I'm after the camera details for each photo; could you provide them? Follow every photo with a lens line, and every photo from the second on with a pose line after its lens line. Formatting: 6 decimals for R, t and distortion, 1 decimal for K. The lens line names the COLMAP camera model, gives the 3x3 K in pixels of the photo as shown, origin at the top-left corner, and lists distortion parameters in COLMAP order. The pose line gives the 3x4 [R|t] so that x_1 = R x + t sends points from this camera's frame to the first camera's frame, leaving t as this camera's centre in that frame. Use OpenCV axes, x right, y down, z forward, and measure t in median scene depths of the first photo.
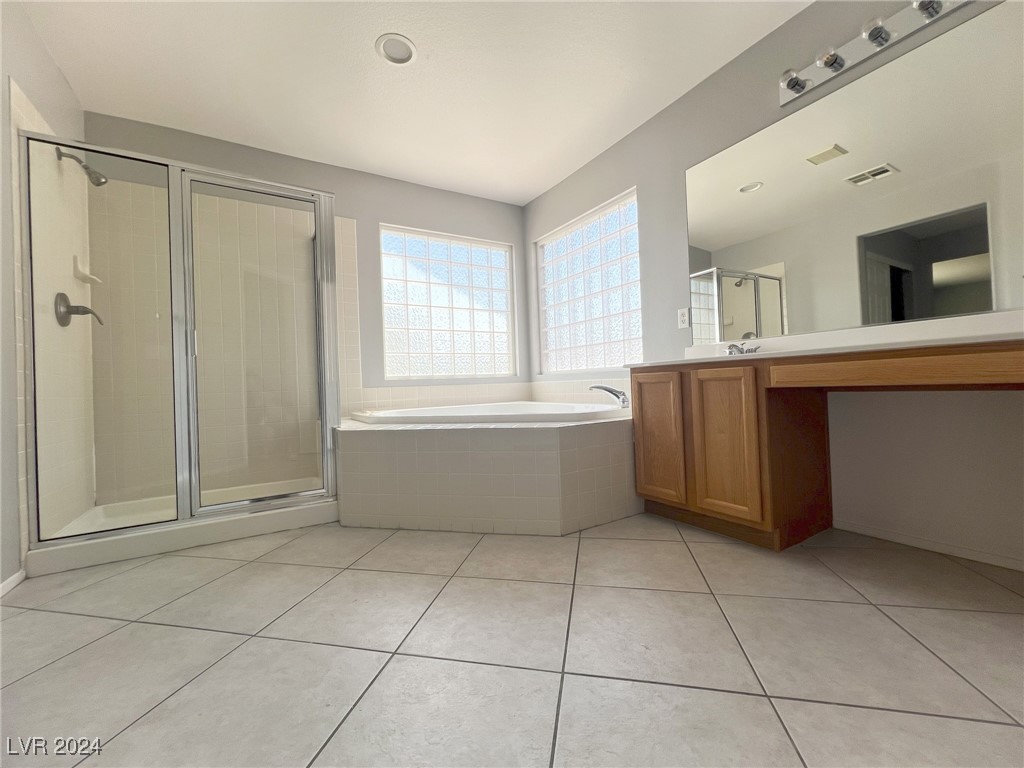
lens RADIAL K [[410.7, 0, 505.3], [0, 410.7, 379.8], [0, 0, 1]] dist [0.002747, 0.000109]
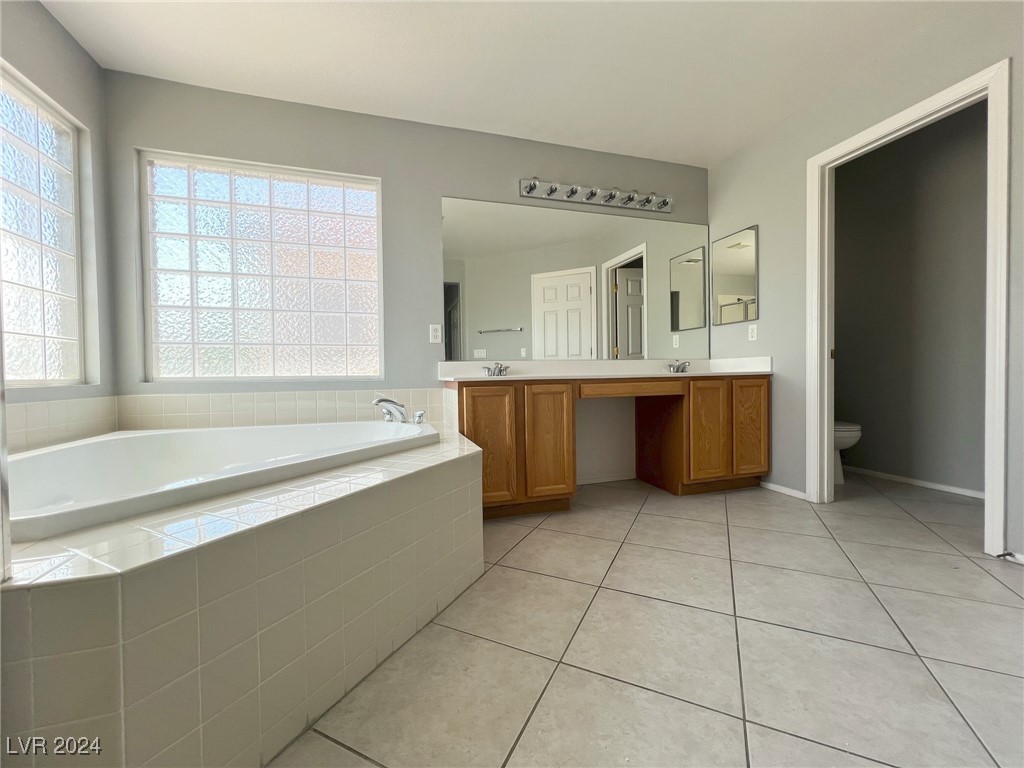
lens RADIAL K [[410.7, 0, 513.3], [0, 410.7, 380.3], [0, 0, 1]] dist [0.002747, 0.000109]
pose [[0.237837, 0.017555, 0.971146, -0.714377], [-0.005755, 0.999845, -0.016664, -0.018045], [-0.971288, -0.001626, 0.237902, 0.730245]]
